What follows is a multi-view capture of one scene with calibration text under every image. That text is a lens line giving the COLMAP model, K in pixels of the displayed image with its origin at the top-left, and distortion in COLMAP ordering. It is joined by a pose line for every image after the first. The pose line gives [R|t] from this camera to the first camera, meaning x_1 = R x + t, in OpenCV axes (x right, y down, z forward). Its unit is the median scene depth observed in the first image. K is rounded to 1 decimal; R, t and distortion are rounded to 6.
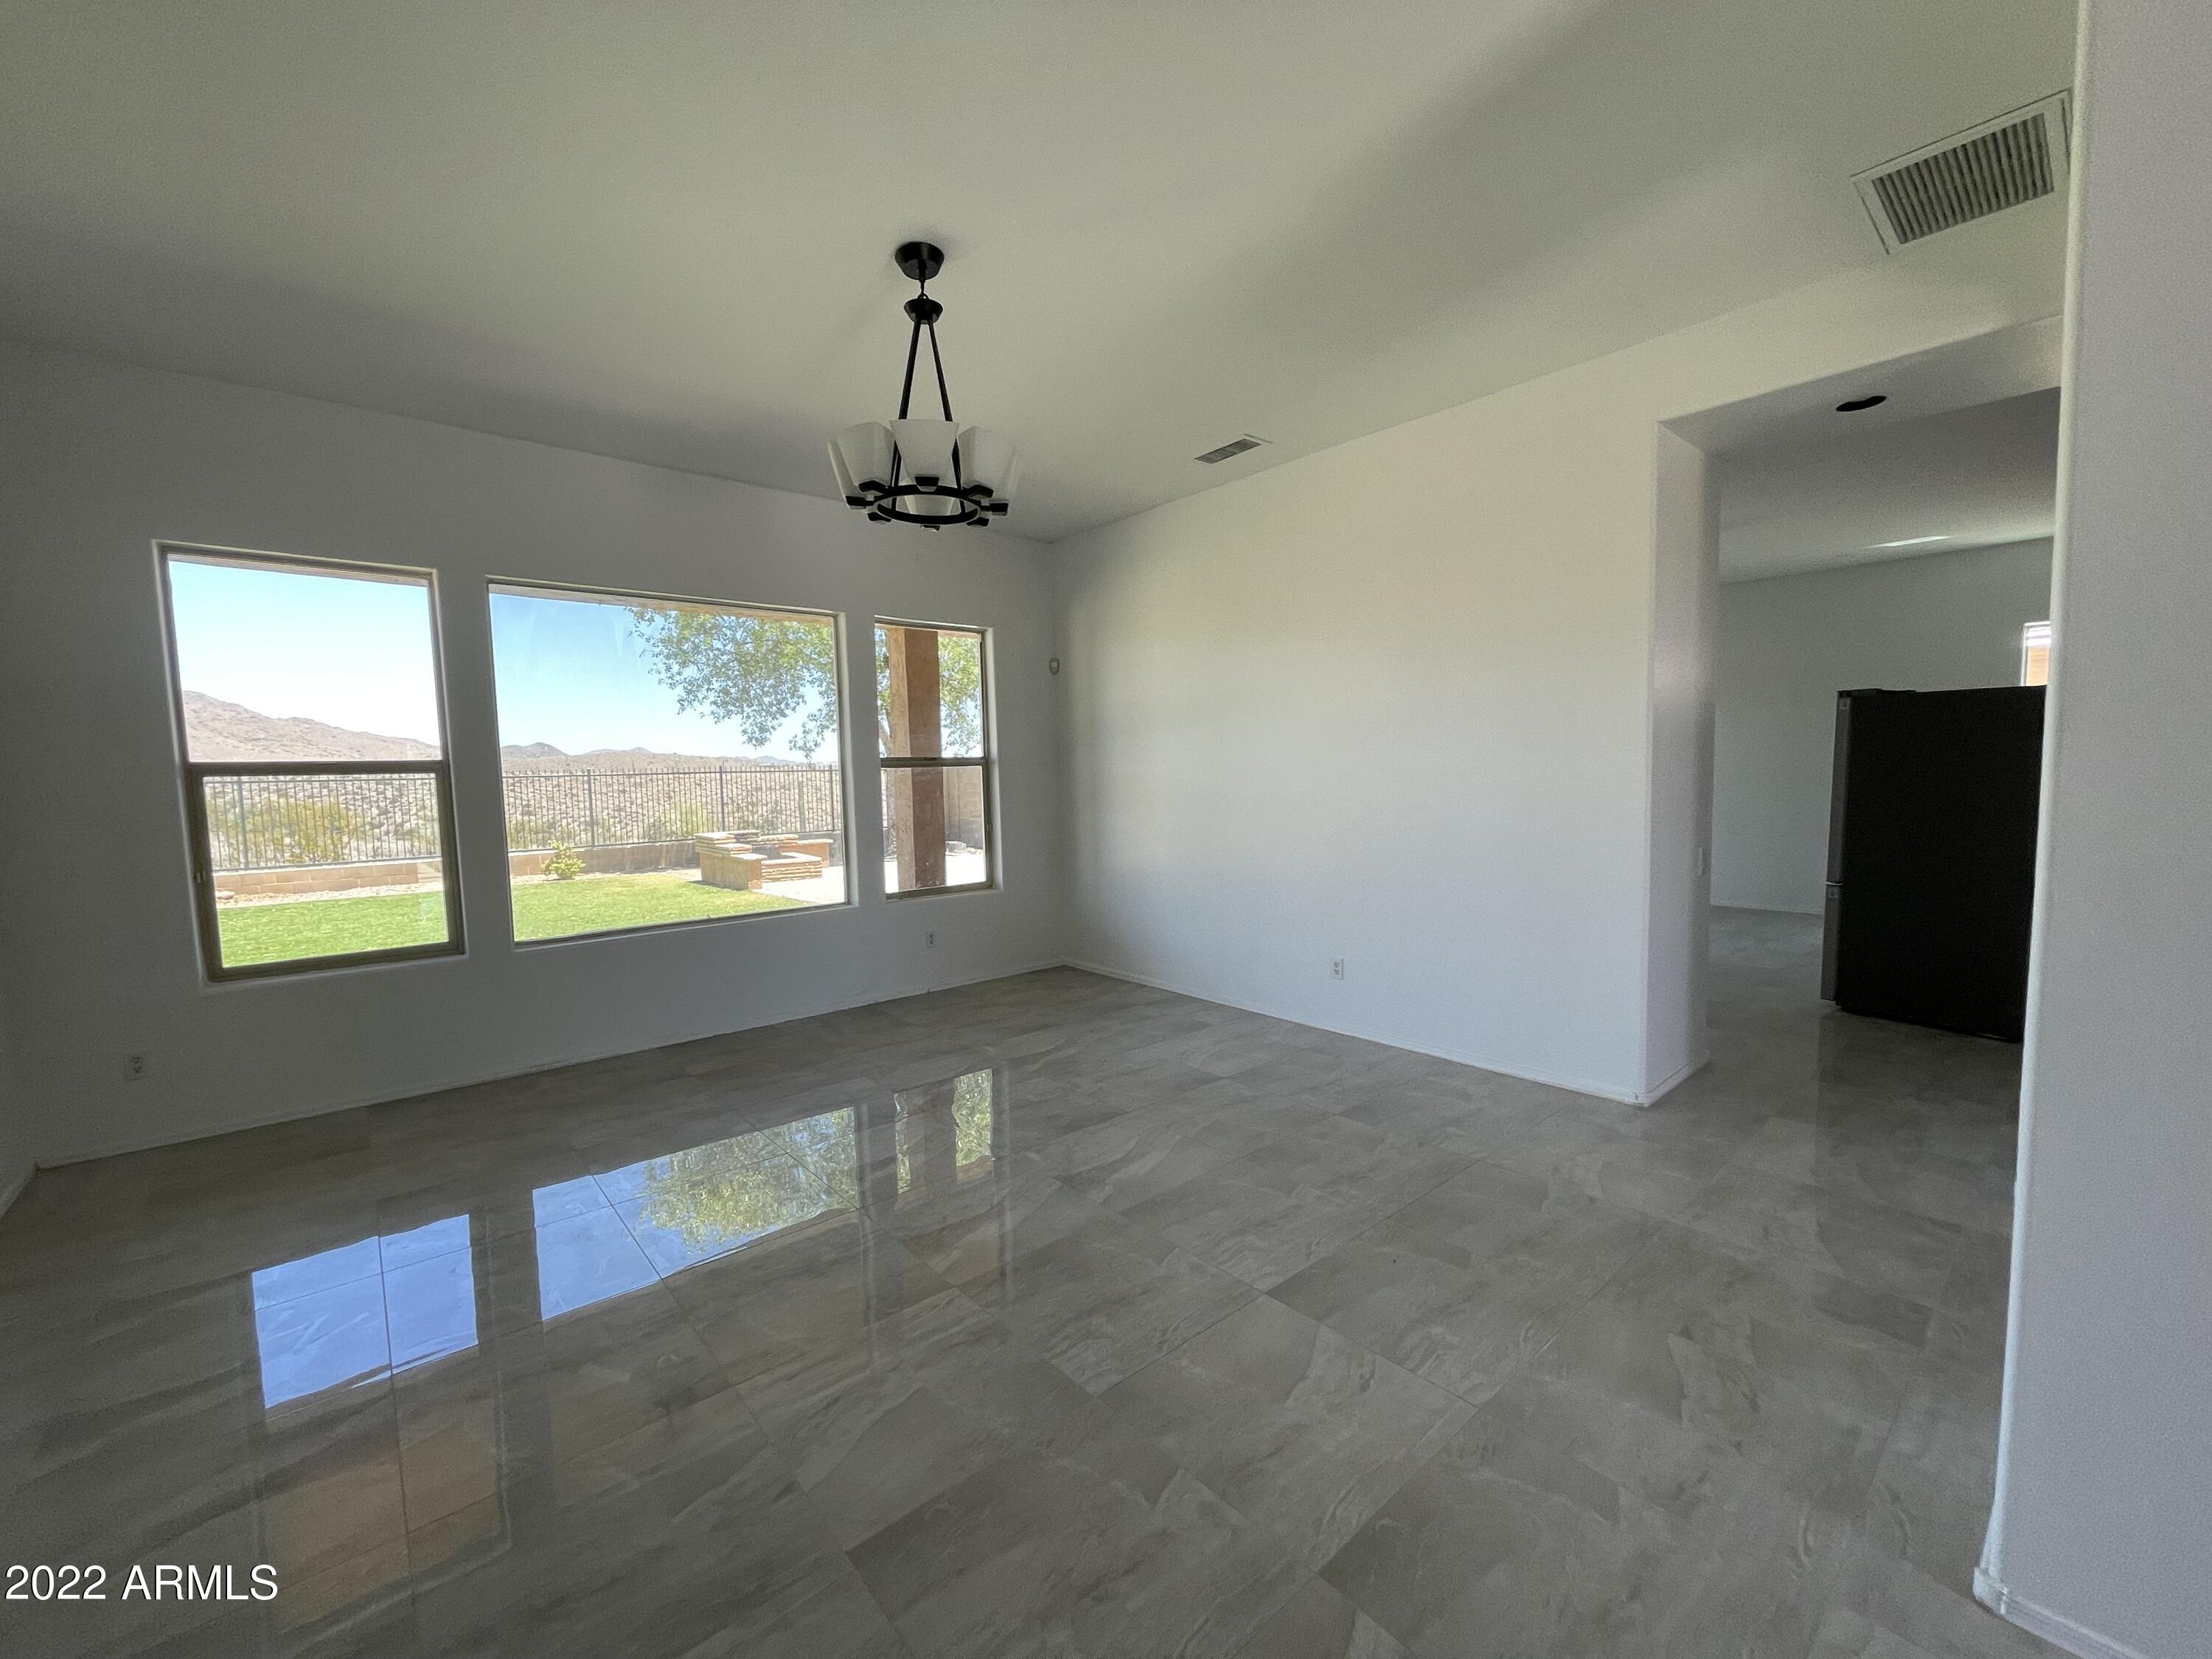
lens RADIAL K [[892.7, 0, 1105.6], [0, 892.7, 828.1], [0, 0, 1]] dist [-0.003422, 0.000918]
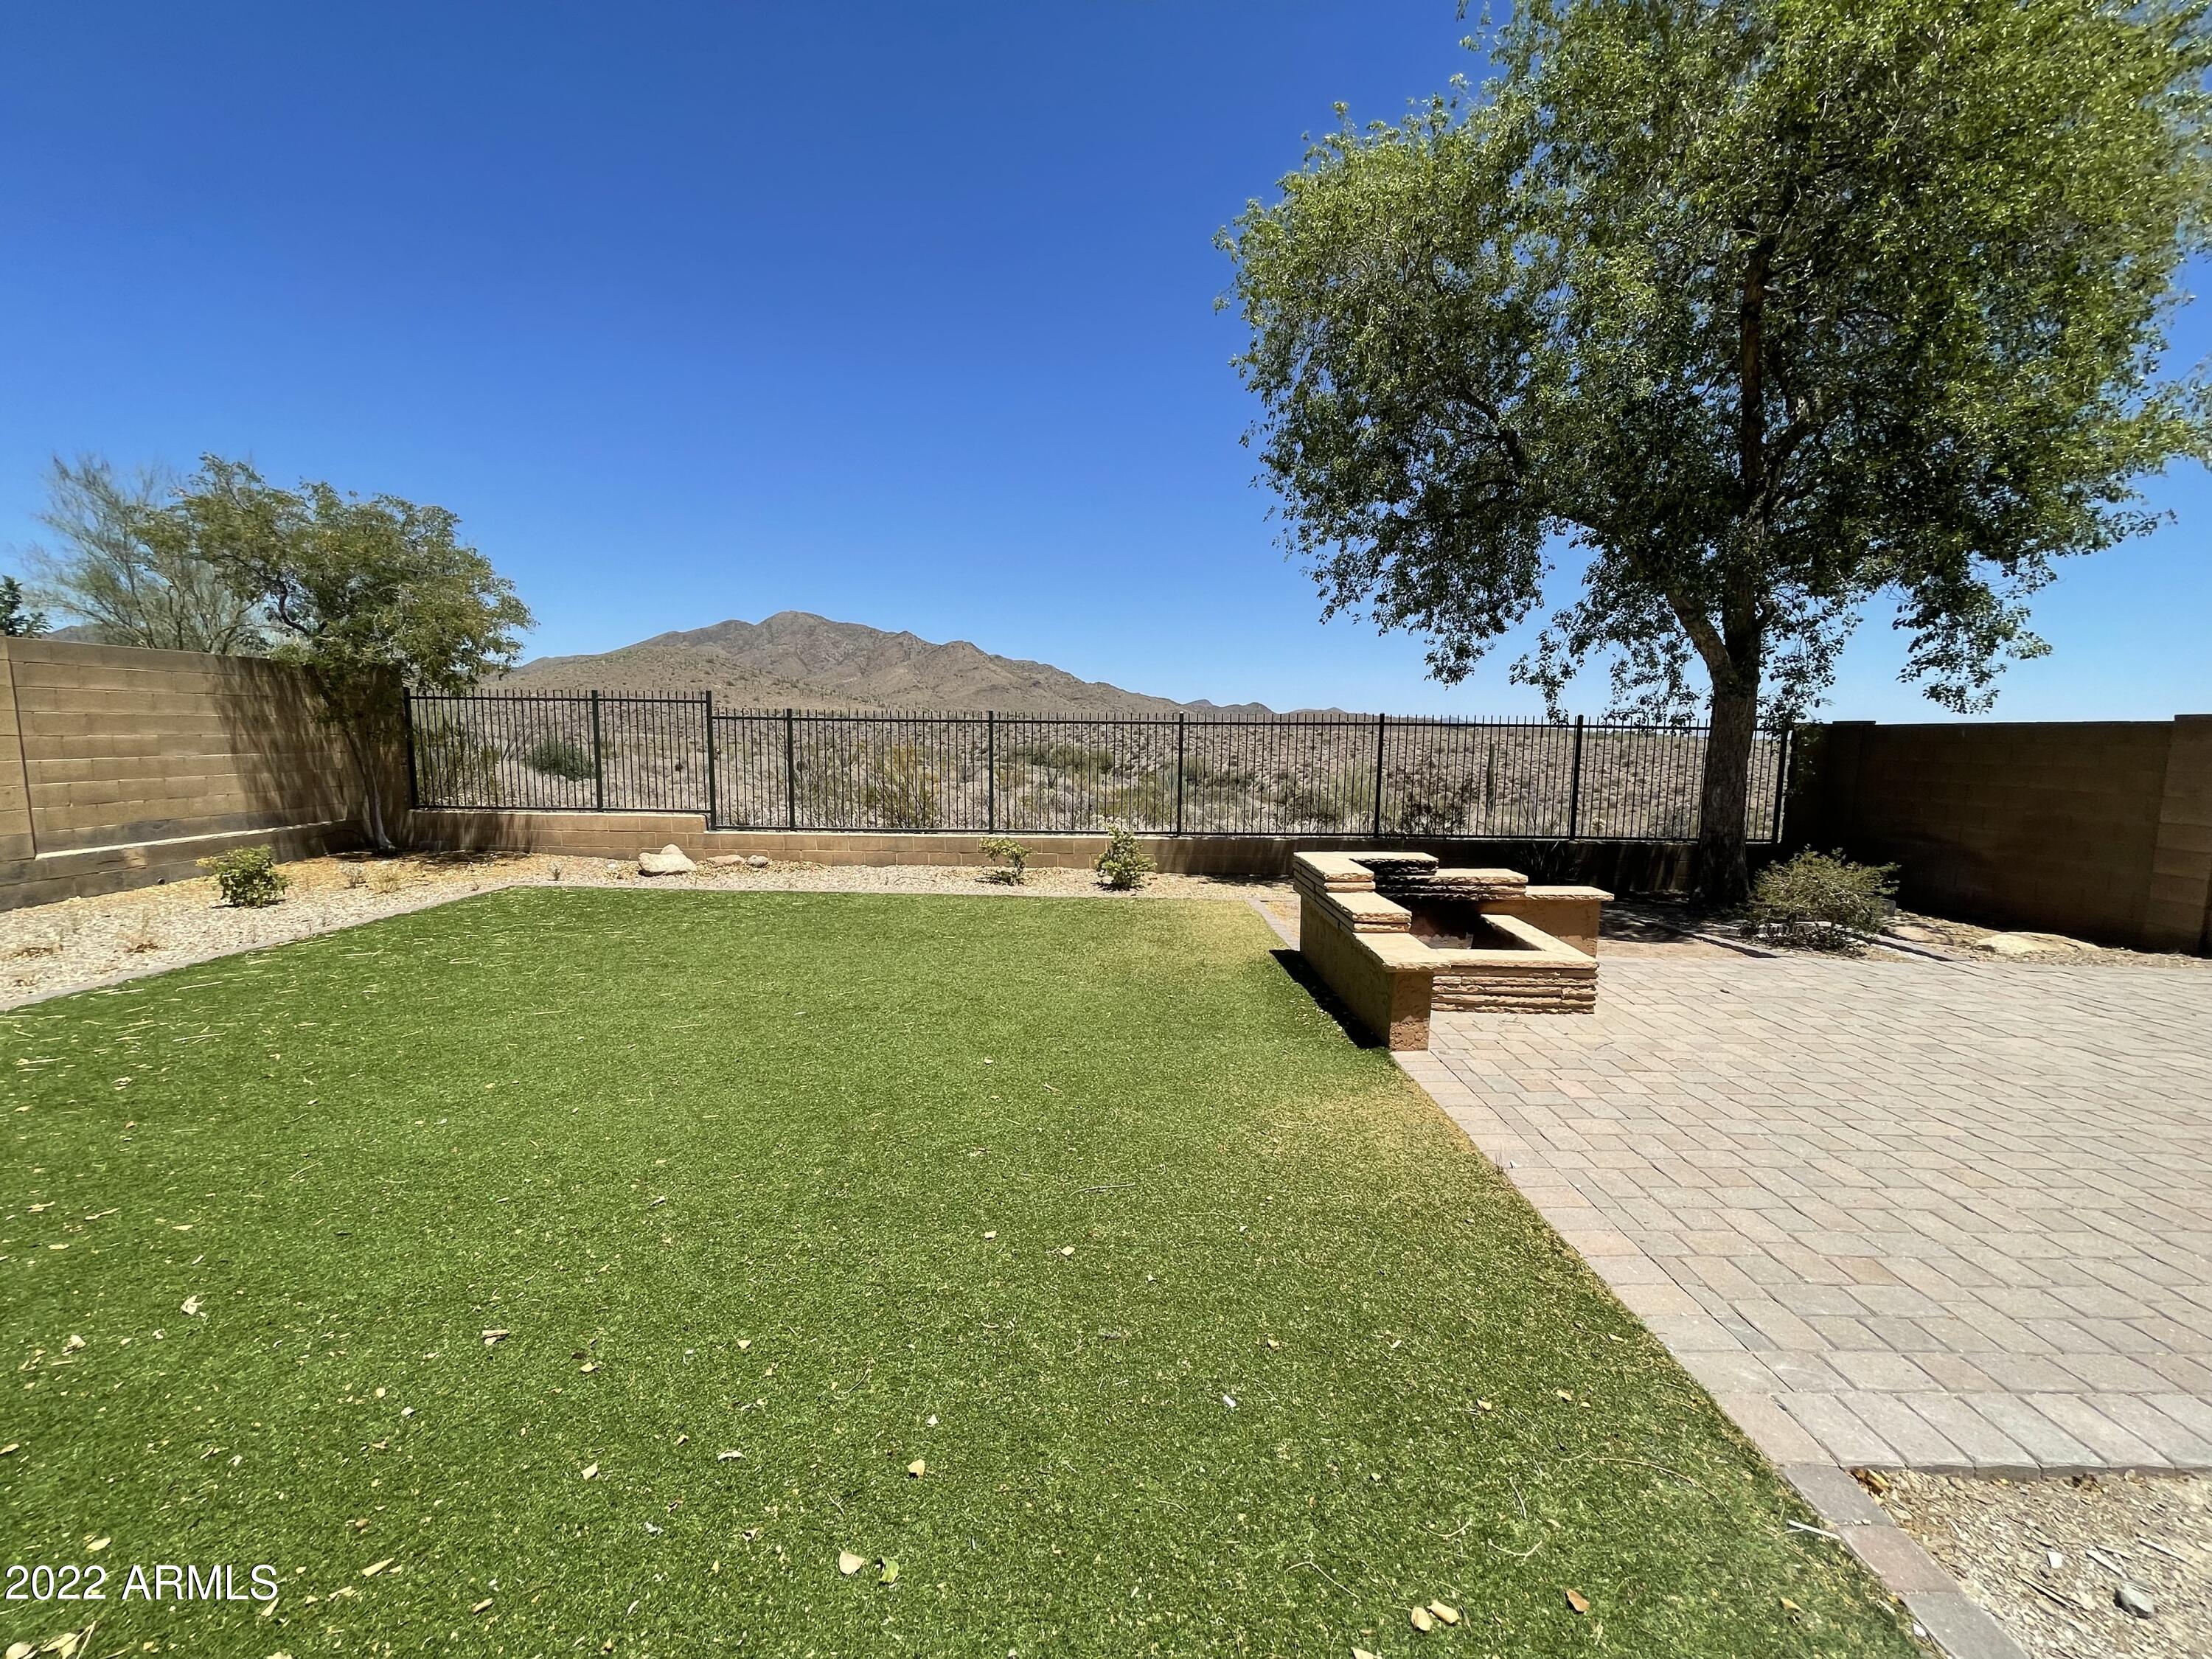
lens RADIAL K [[892.7, 0, 1103.4], [0, 892.7, 842.5], [0, 0, 1]] dist [-0.003422, 0.000918]
pose [[0.744855, 0.110335, -0.658040, -0.643906], [-0.071873, 0.993762, 0.085270, -0.081872], [0.663344, -0.016218, 0.748139, 1.628307]]
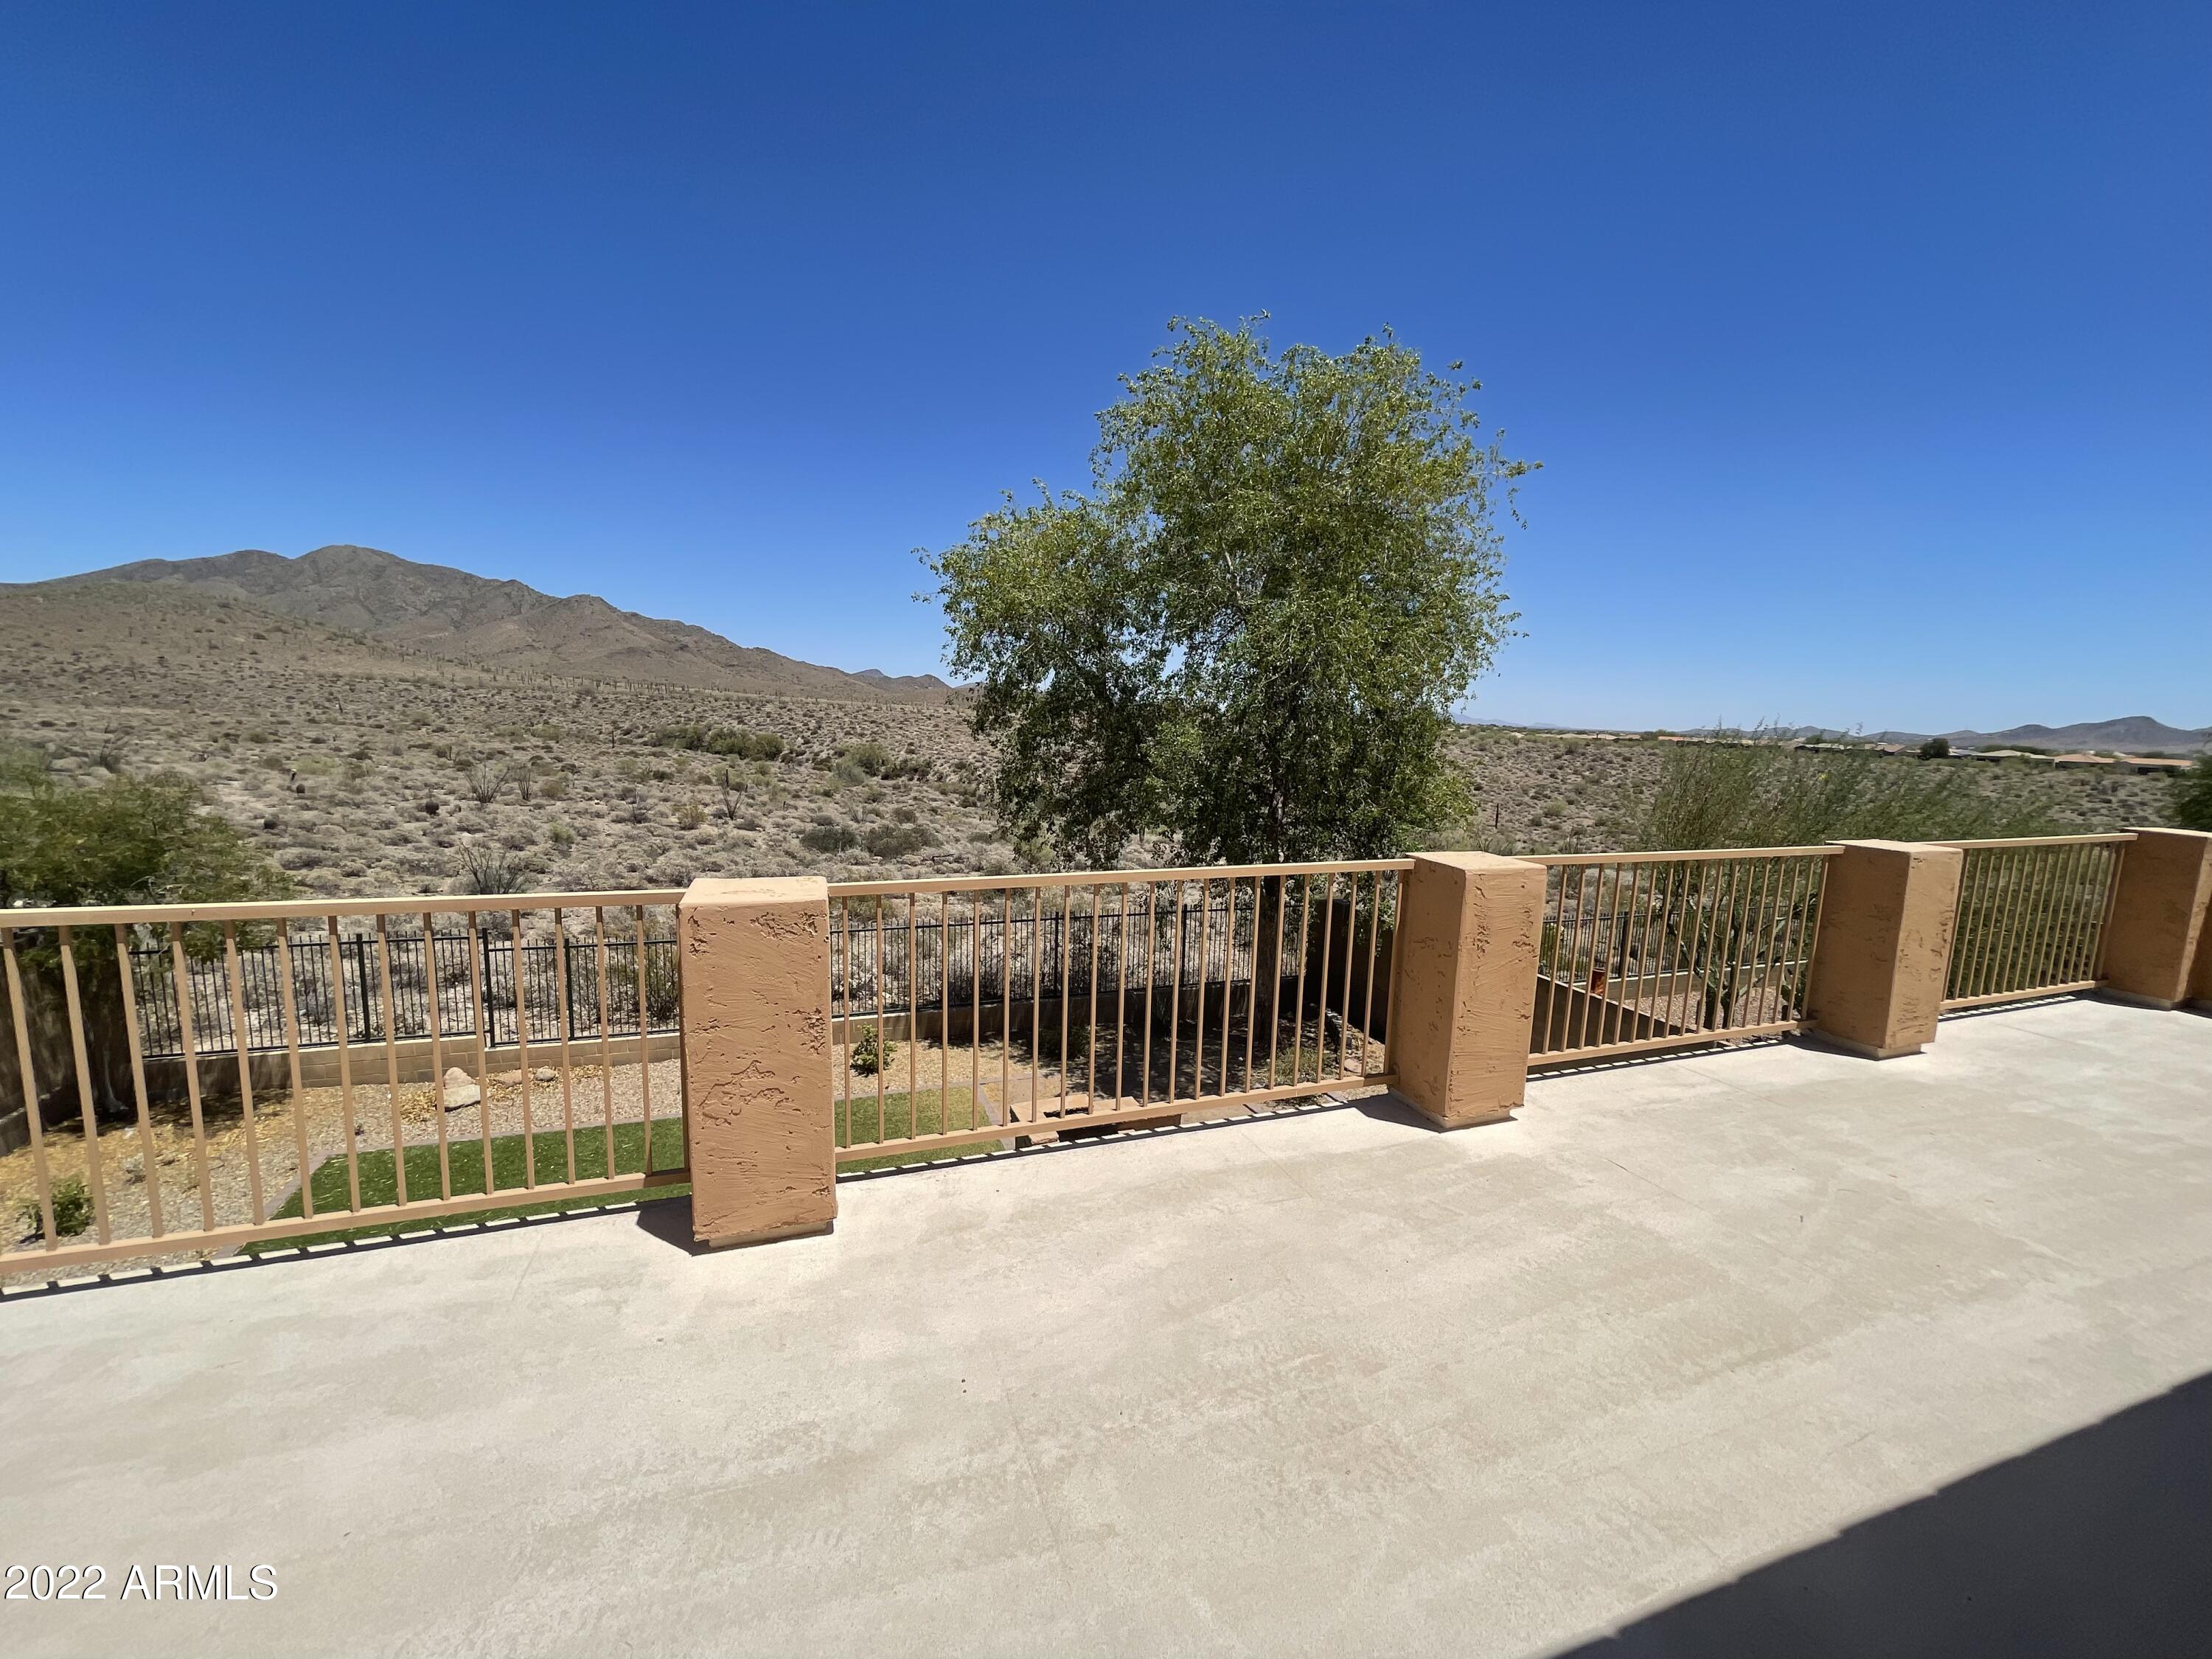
lens RADIAL K [[892.7, 0, 1103.7], [0, 892.7, 842.3], [0, 0, 1]] dist [-0.003422, 0.000918]
pose [[0.930900, 0.097460, -0.352032, -0.414506], [-0.069924, 0.993472, 0.090138, -0.762789], [0.358519, -0.059294, 0.931637, 0.972395]]
